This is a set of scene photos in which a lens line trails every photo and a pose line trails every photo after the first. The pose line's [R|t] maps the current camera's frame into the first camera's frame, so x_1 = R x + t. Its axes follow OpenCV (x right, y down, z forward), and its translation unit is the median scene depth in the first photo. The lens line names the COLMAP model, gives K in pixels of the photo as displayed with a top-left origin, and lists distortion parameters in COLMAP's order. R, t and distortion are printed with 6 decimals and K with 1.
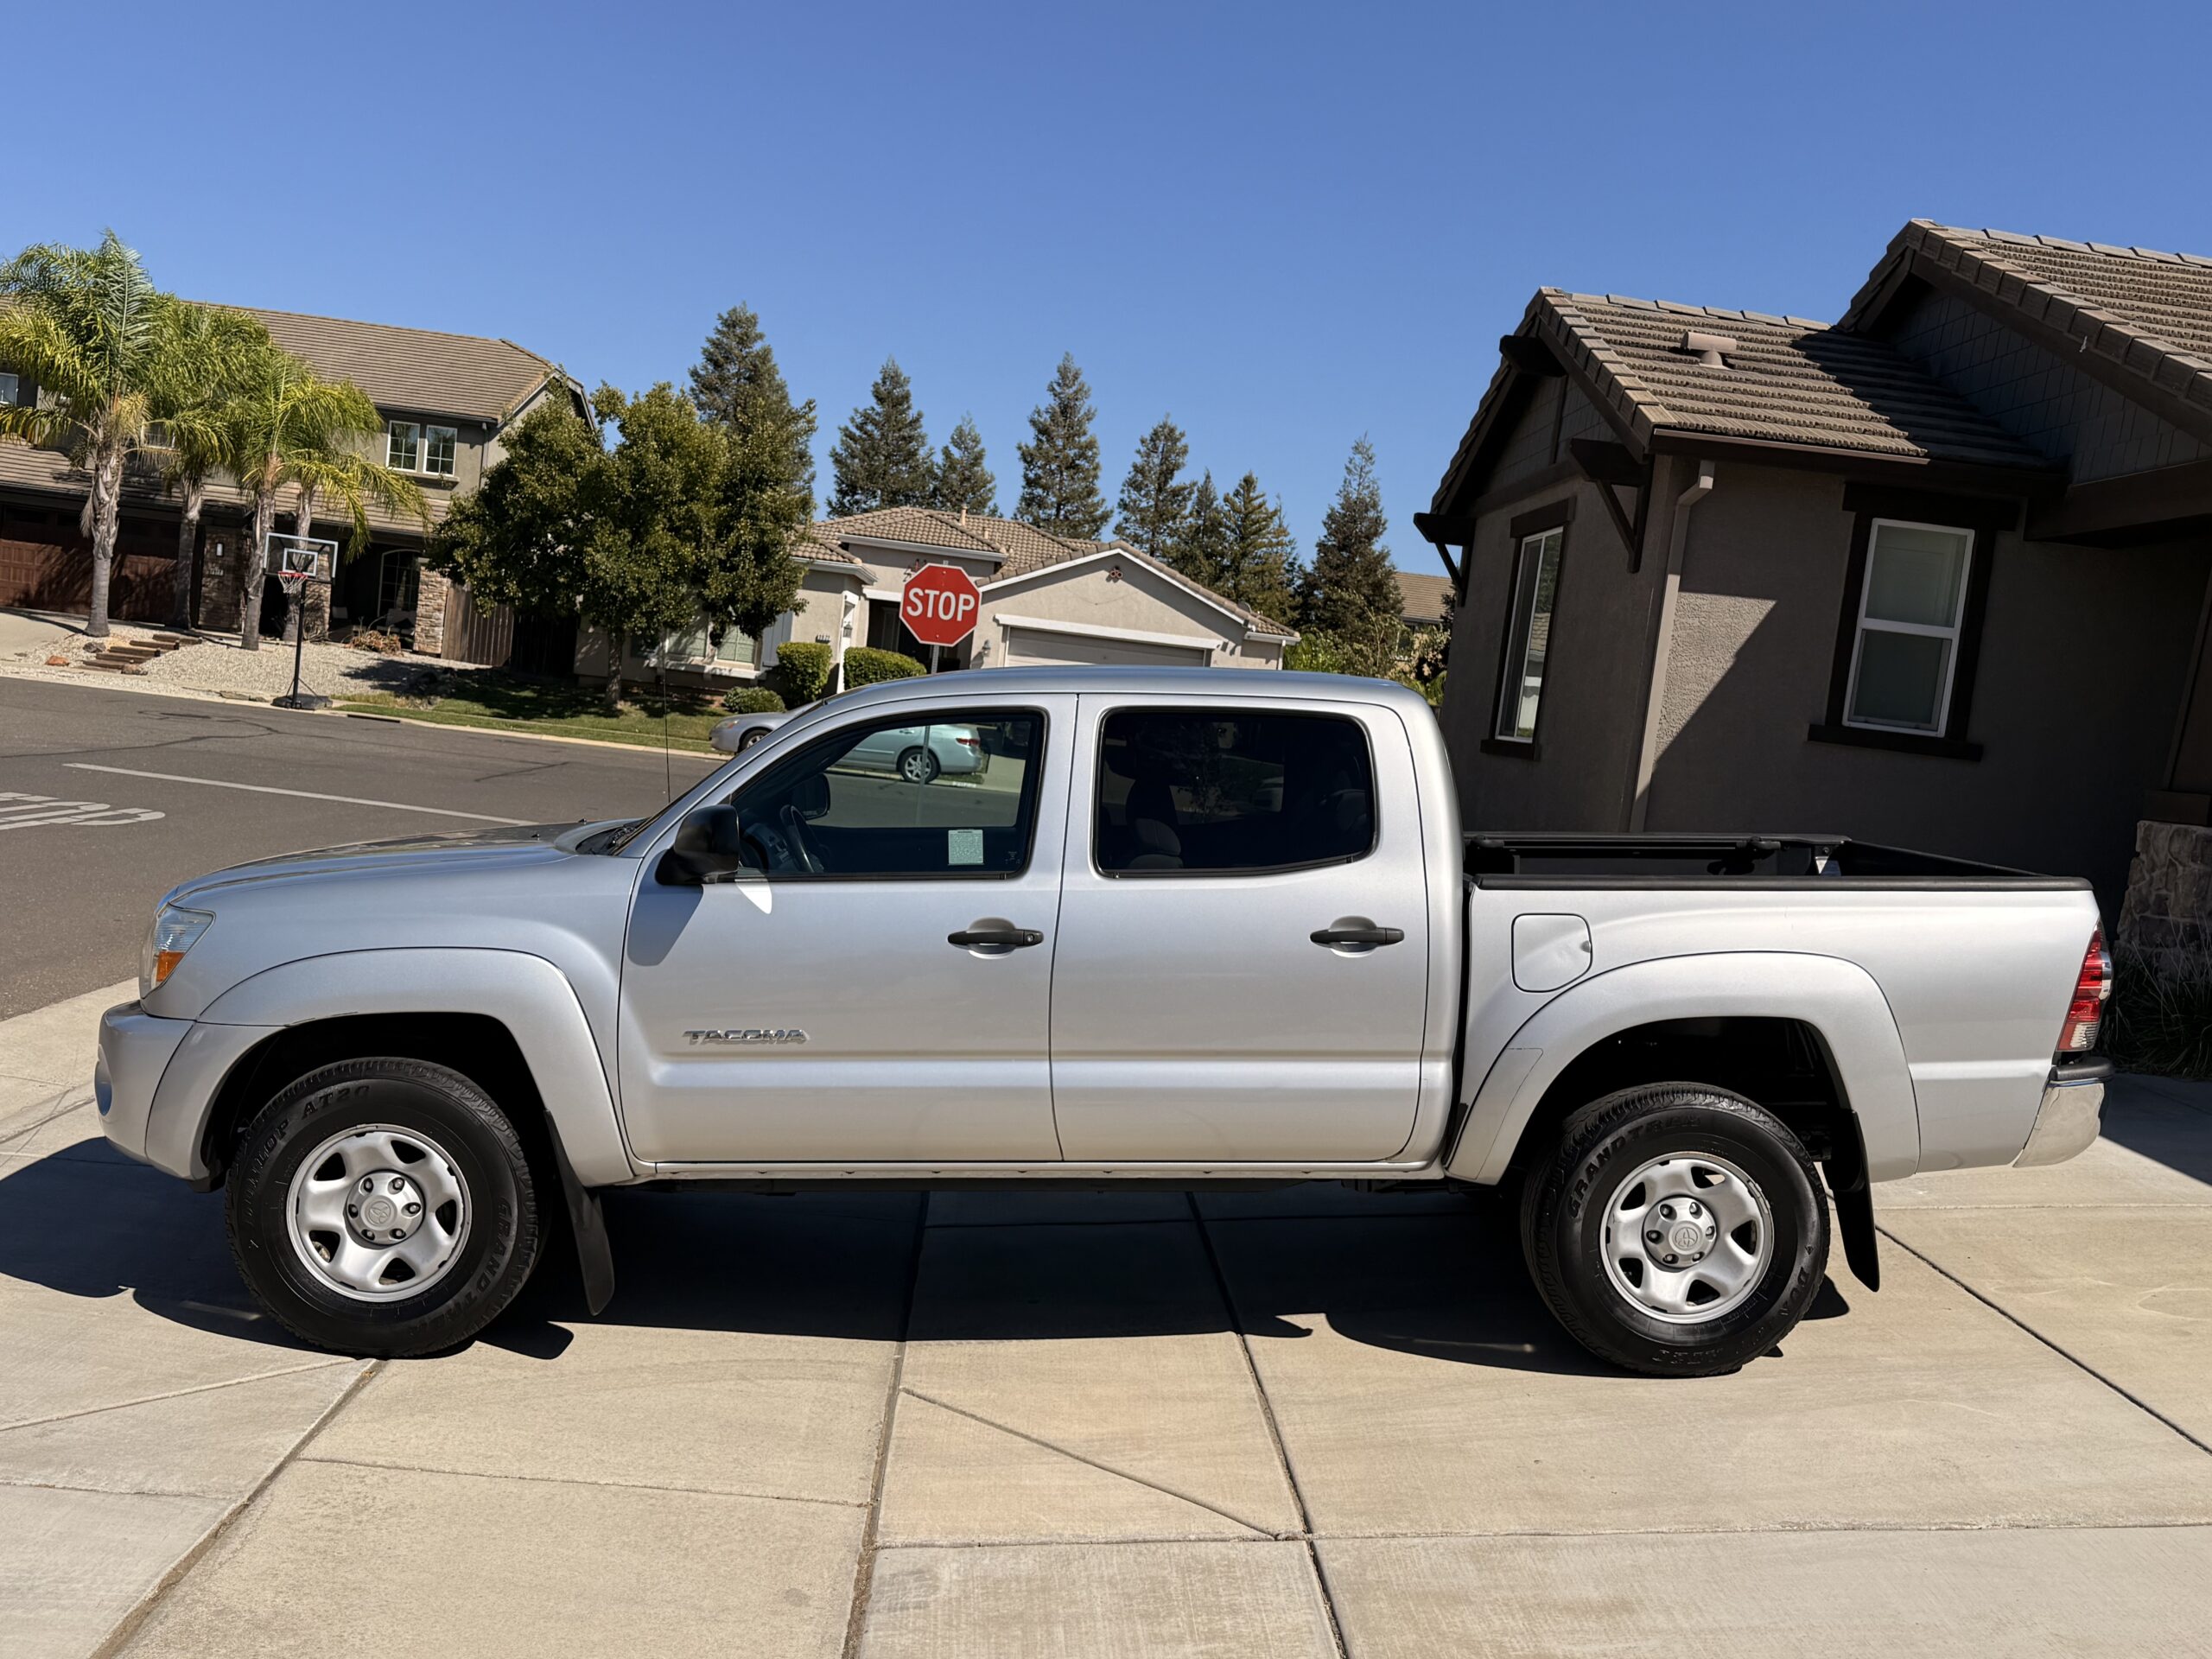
lens RADIAL K [[1991.7, 0, 1076.7], [0, 1991.7, 869.8], [0, 0, 1]] dist [0.039498, -0.049717]
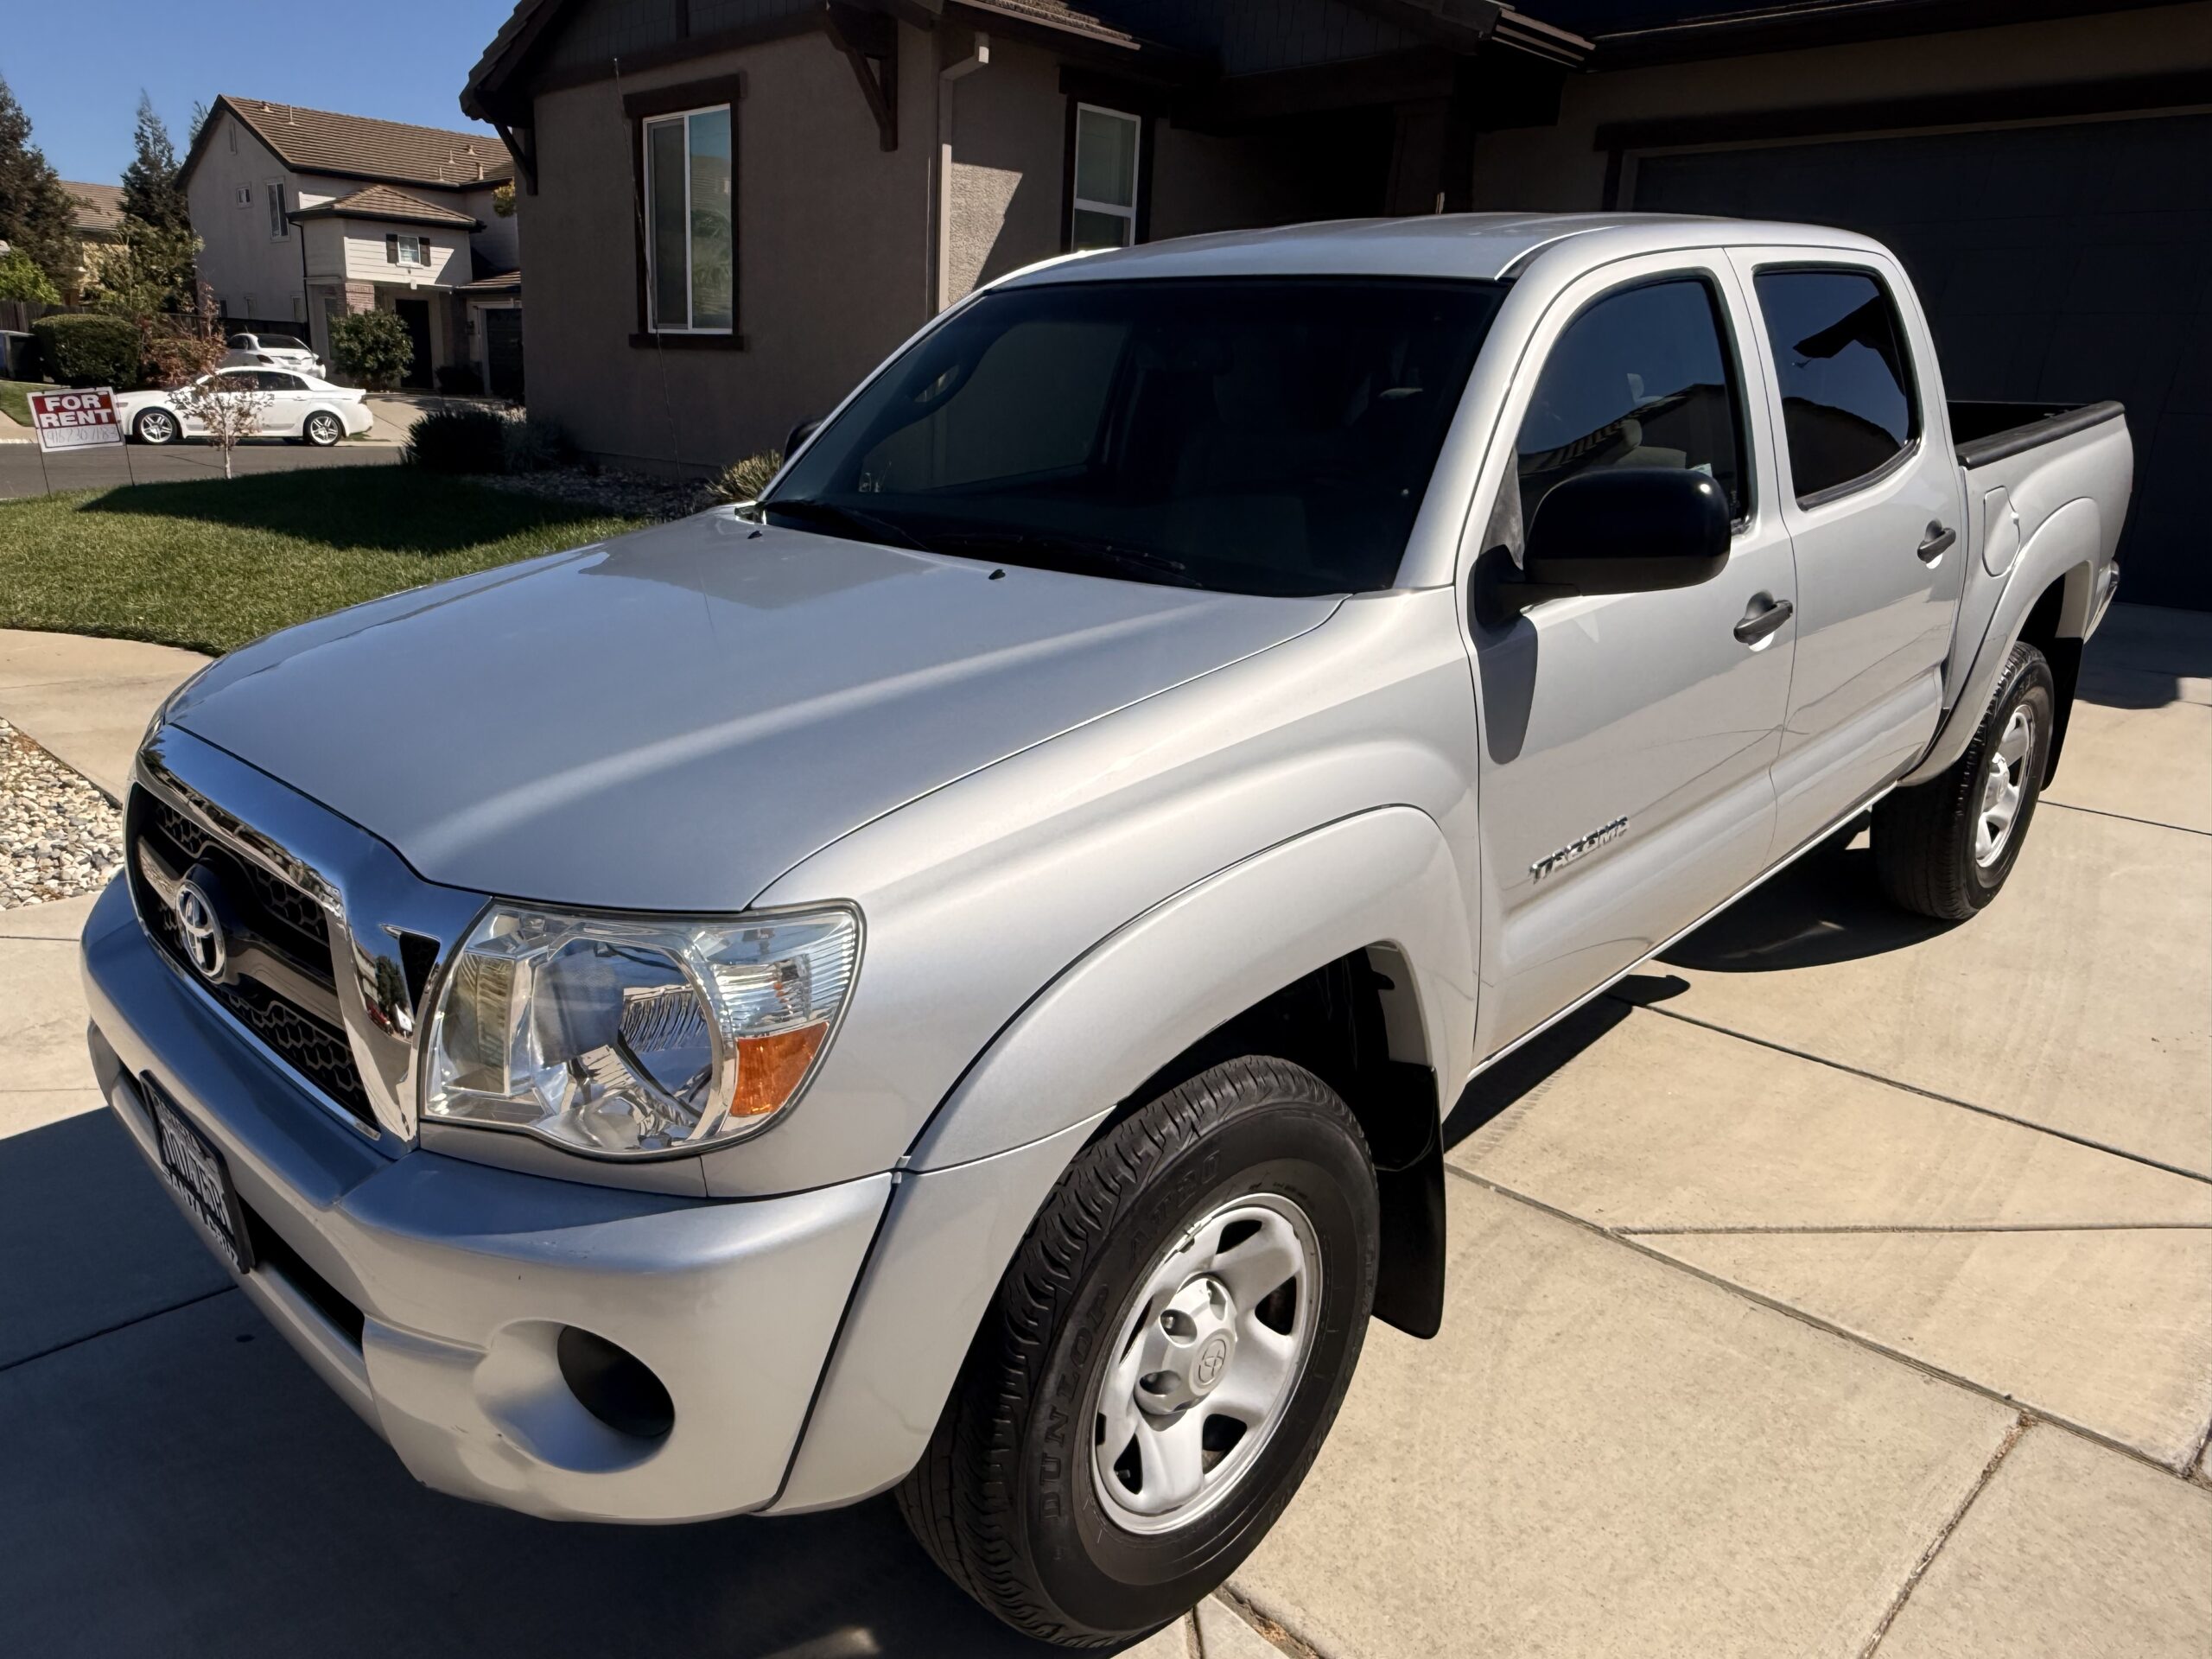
lens RADIAL K [[1548.5, 0, 1072.0], [0, 1548.5, 840.2], [0, 0, 1]] dist [-0.004264, -0.005825]
pose [[0.728246, -0.261810, 0.633336, -0.253401], [0.094761, 0.953742, 0.285299, -0.030461], [-0.678733, -0.147753, 0.719368, 0.328478]]
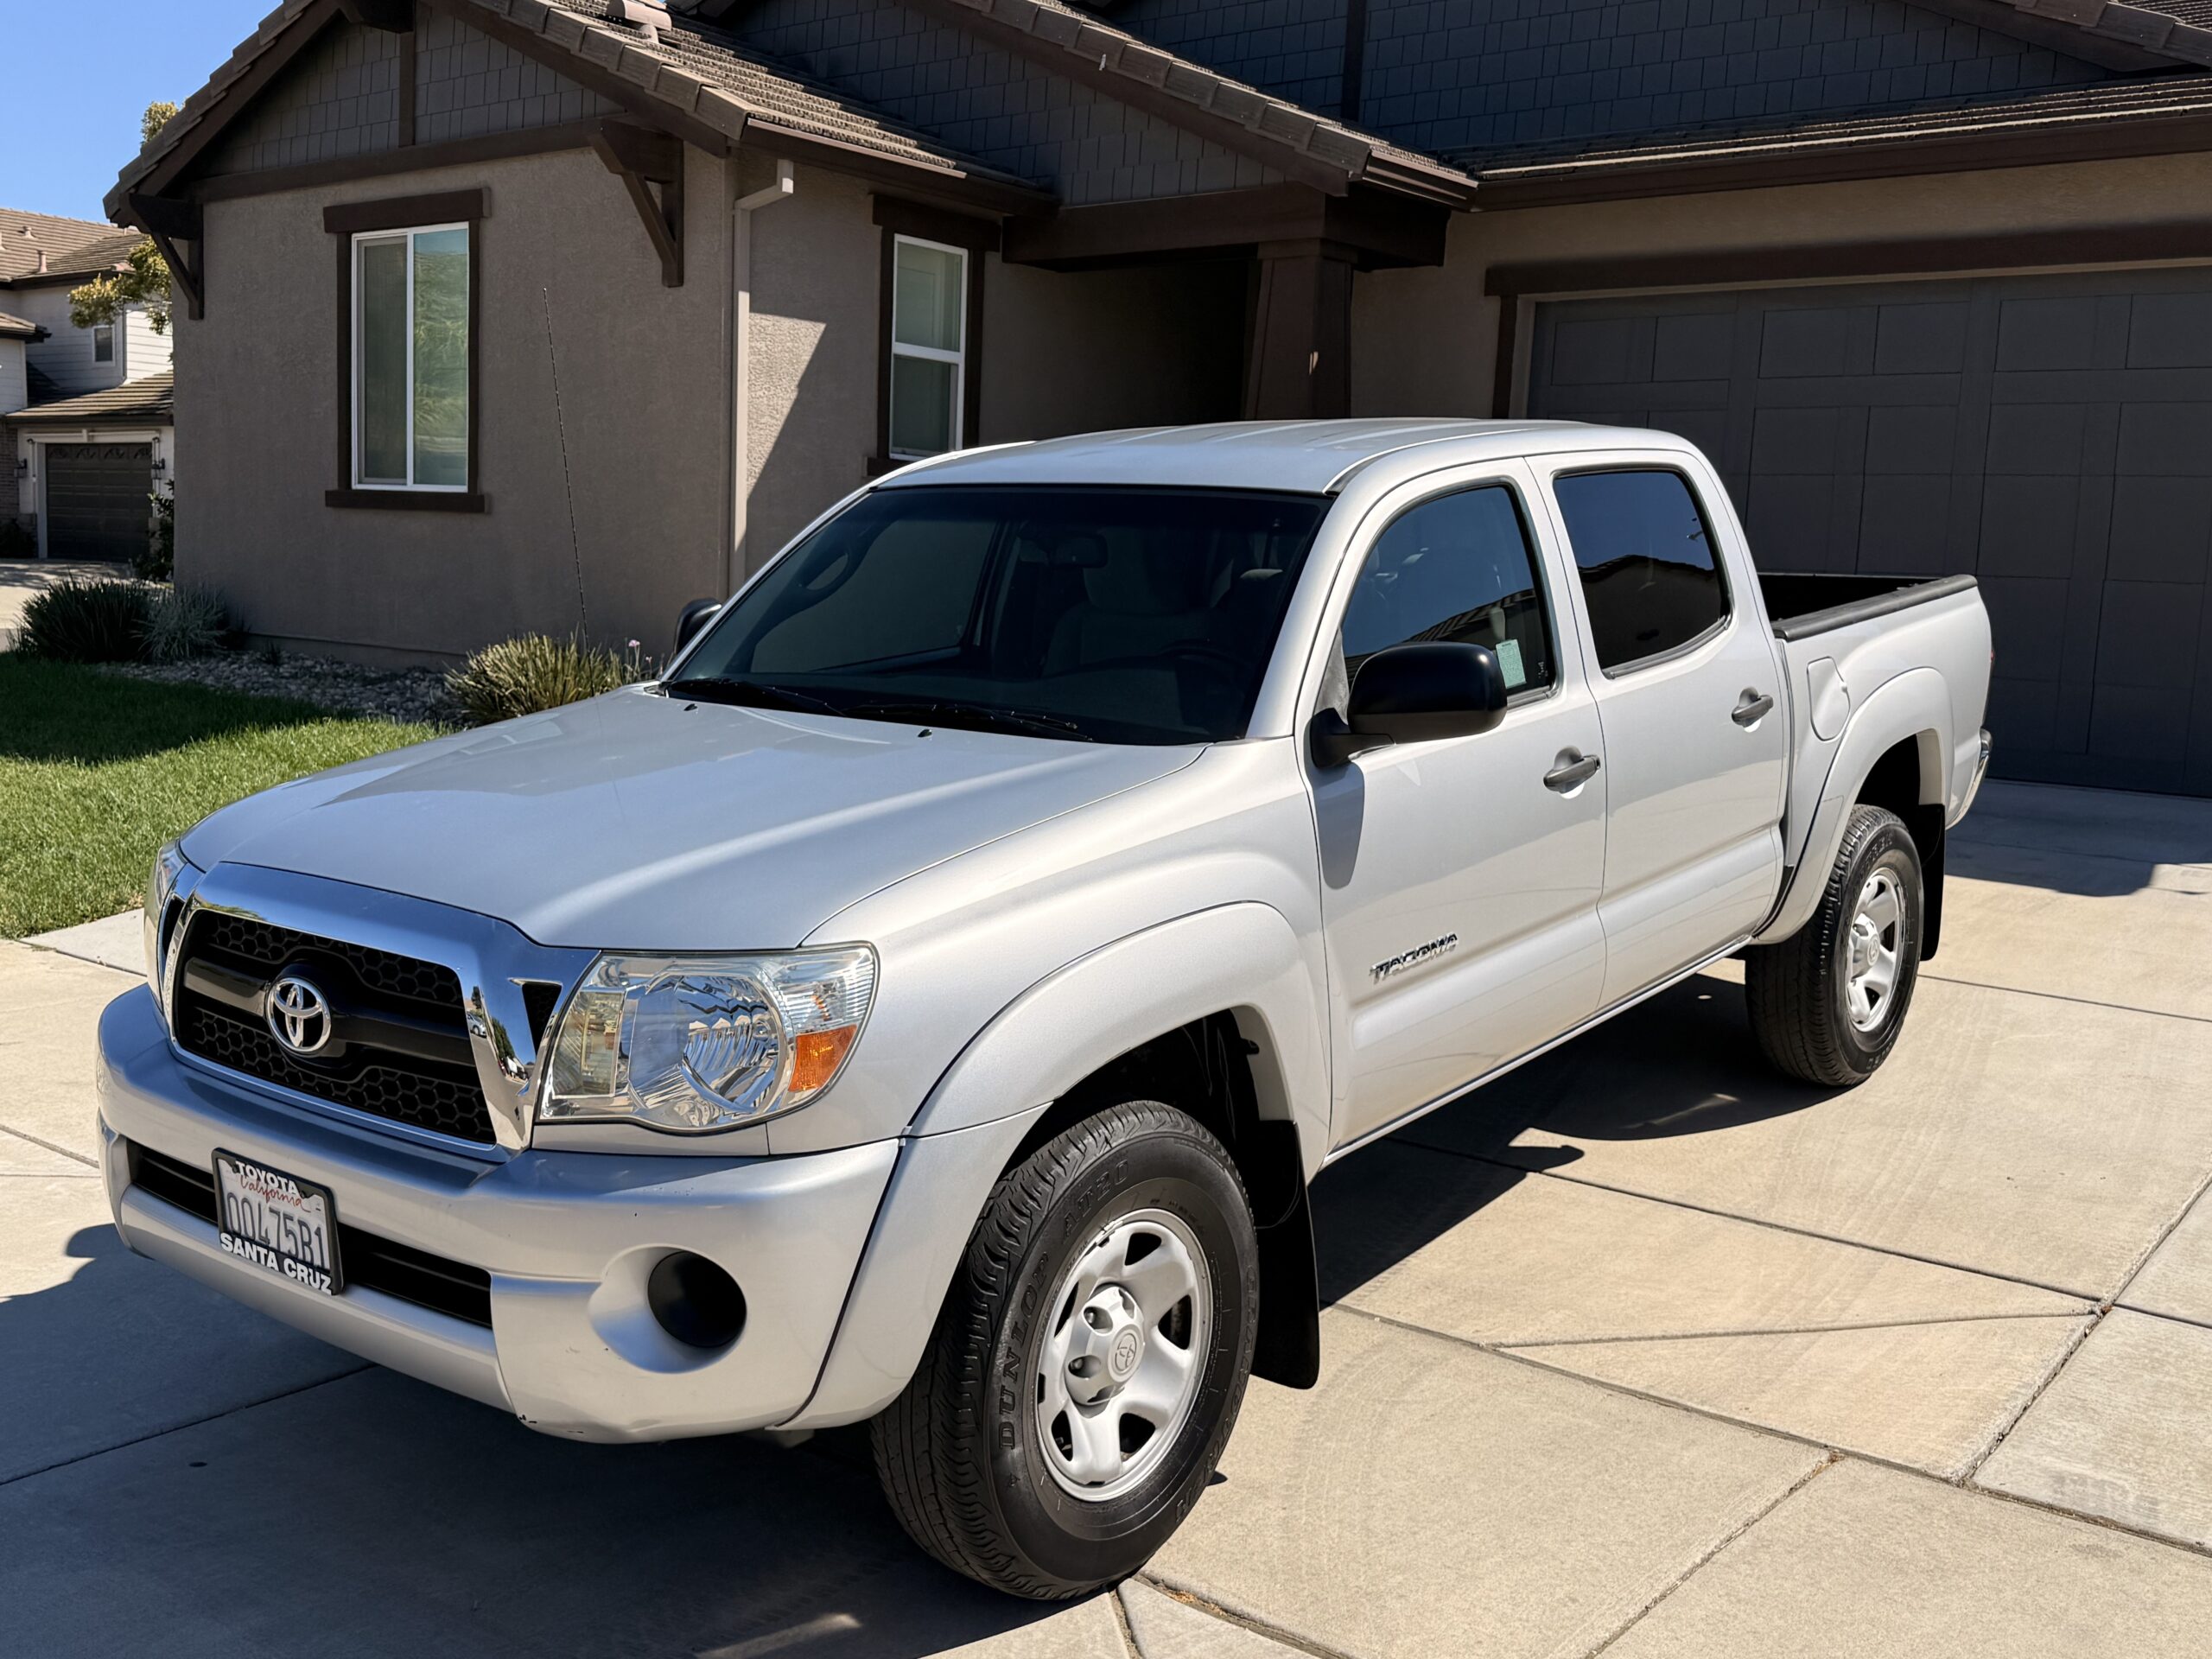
lens RADIAL K [[2189.9, 0, 1104.3], [0, 2189.9, 836.8], [0, 0, 1]] dist [0.035575, 0.000000]
pose [[0.646198, -0.174553, 0.742940, -0.359173], [0.095788, 0.984344, 0.147956, -0.038742], [-0.757135, -0.024445, 0.652801, 0.242437]]
